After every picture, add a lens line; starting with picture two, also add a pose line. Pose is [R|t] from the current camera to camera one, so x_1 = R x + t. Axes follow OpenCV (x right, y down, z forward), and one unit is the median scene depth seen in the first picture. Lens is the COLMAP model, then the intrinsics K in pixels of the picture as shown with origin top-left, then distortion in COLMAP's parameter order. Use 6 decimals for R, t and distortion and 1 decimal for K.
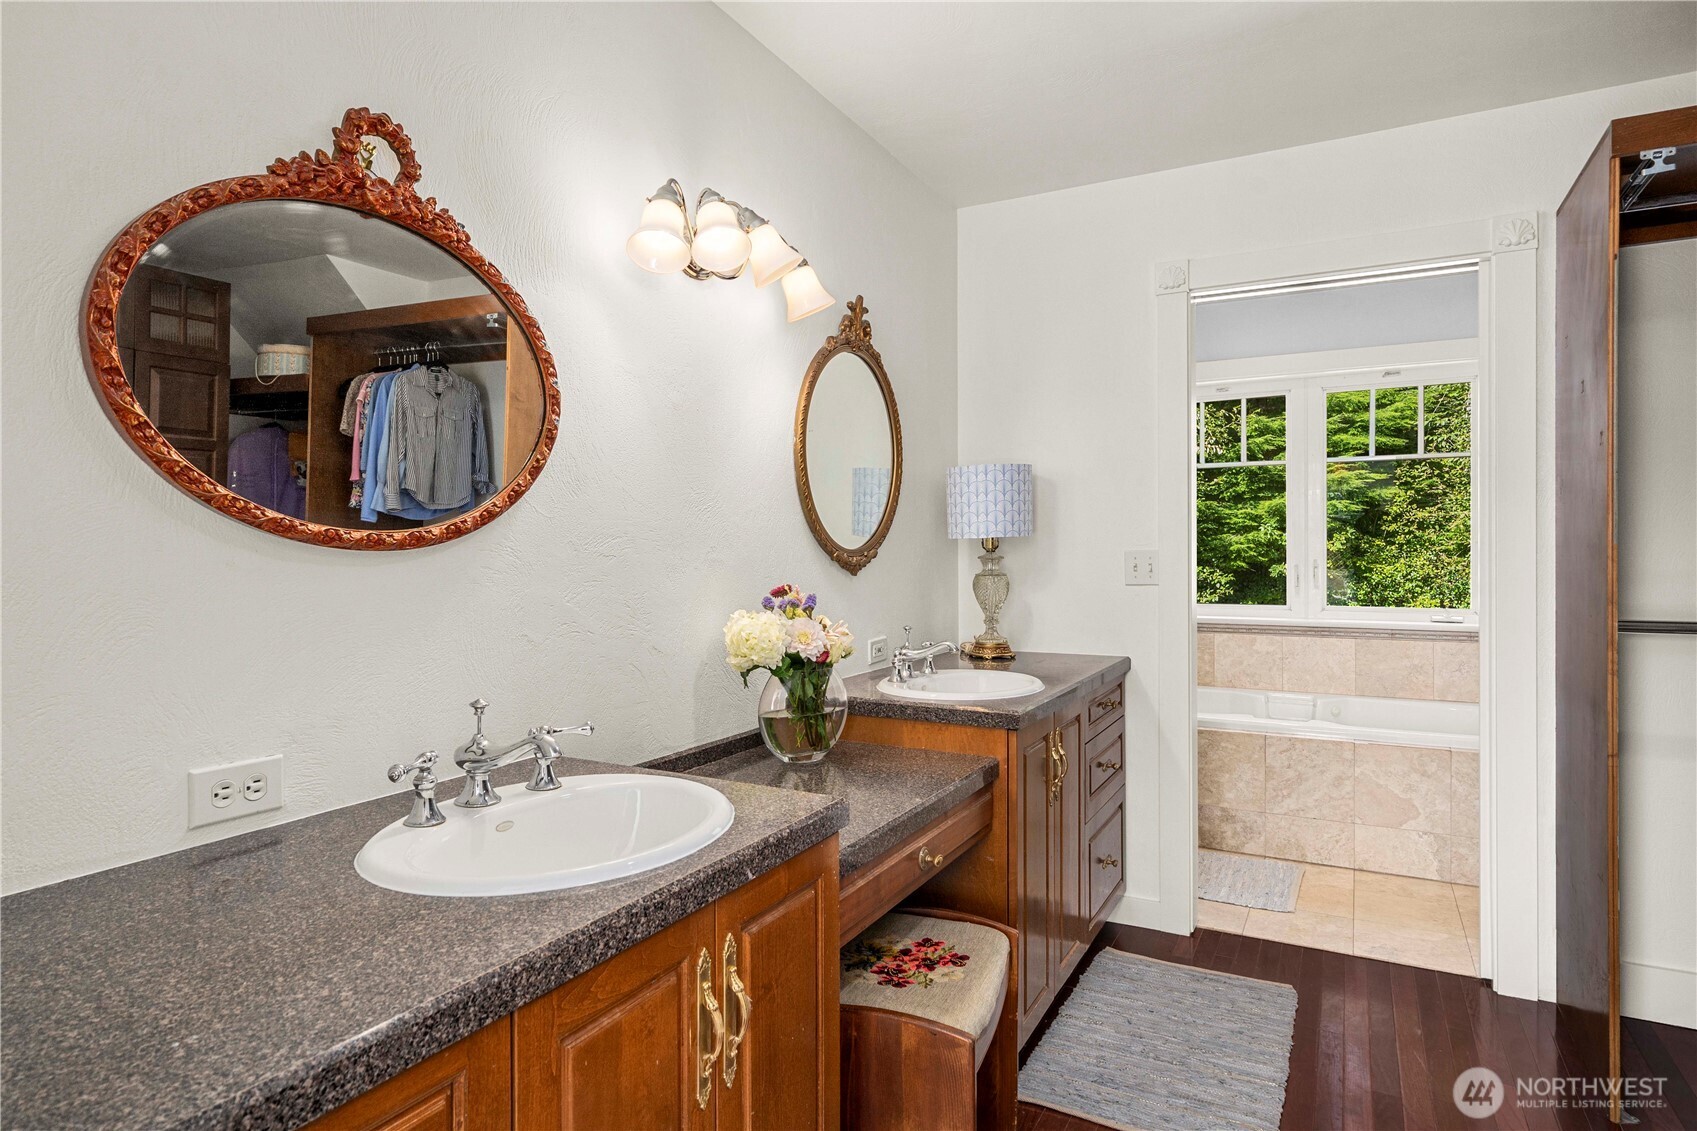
lens RADIAL K [[935.9, 0, 856.6], [0, 935.9, 565.0], [0, 0, 1]] dist [0.020817, -0.000096]
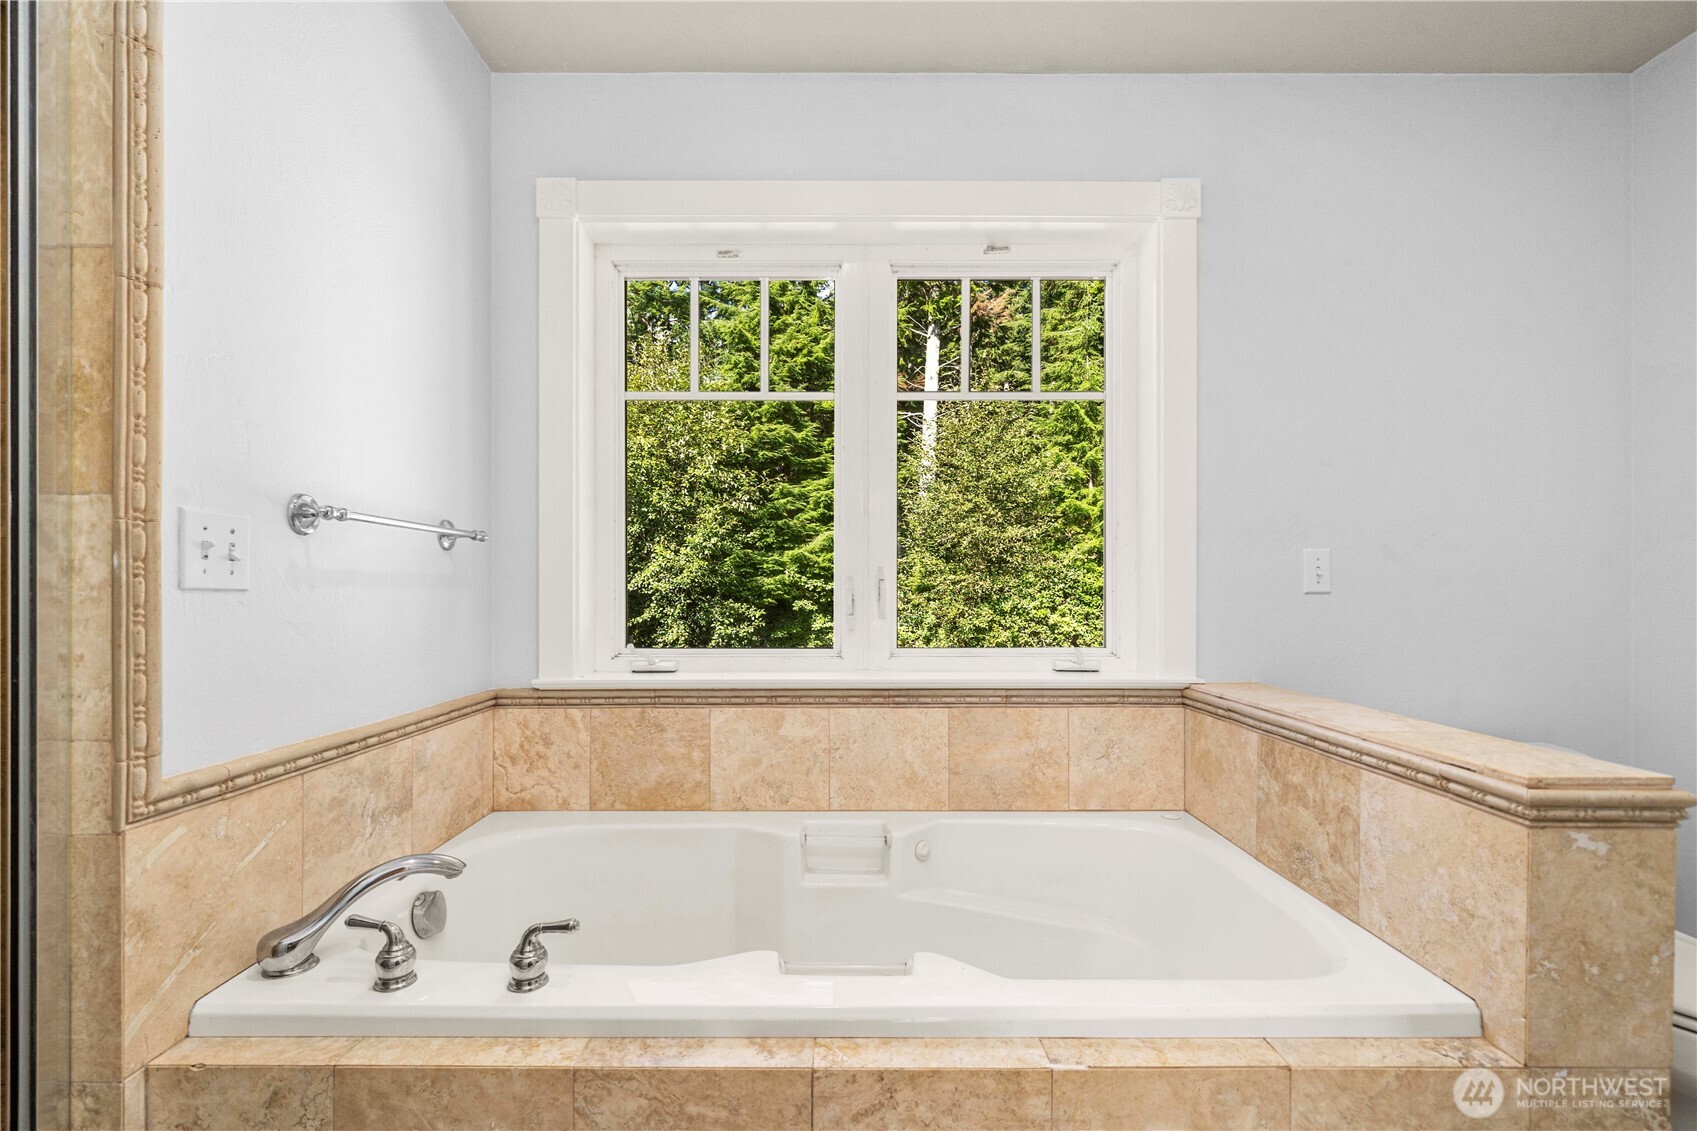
lens RADIAL K [[773.3, 0, 848.9], [0, 773.3, 602.4], [0, 0, 1]] dist [0.002488, 0.000030]
pose [[0.883168, -0.005902, 0.469020, 0.252131], [0.006672, 0.999978, 0.000020, 0.015097], [-0.469010, 0.003112, 0.883188, 0.594366]]
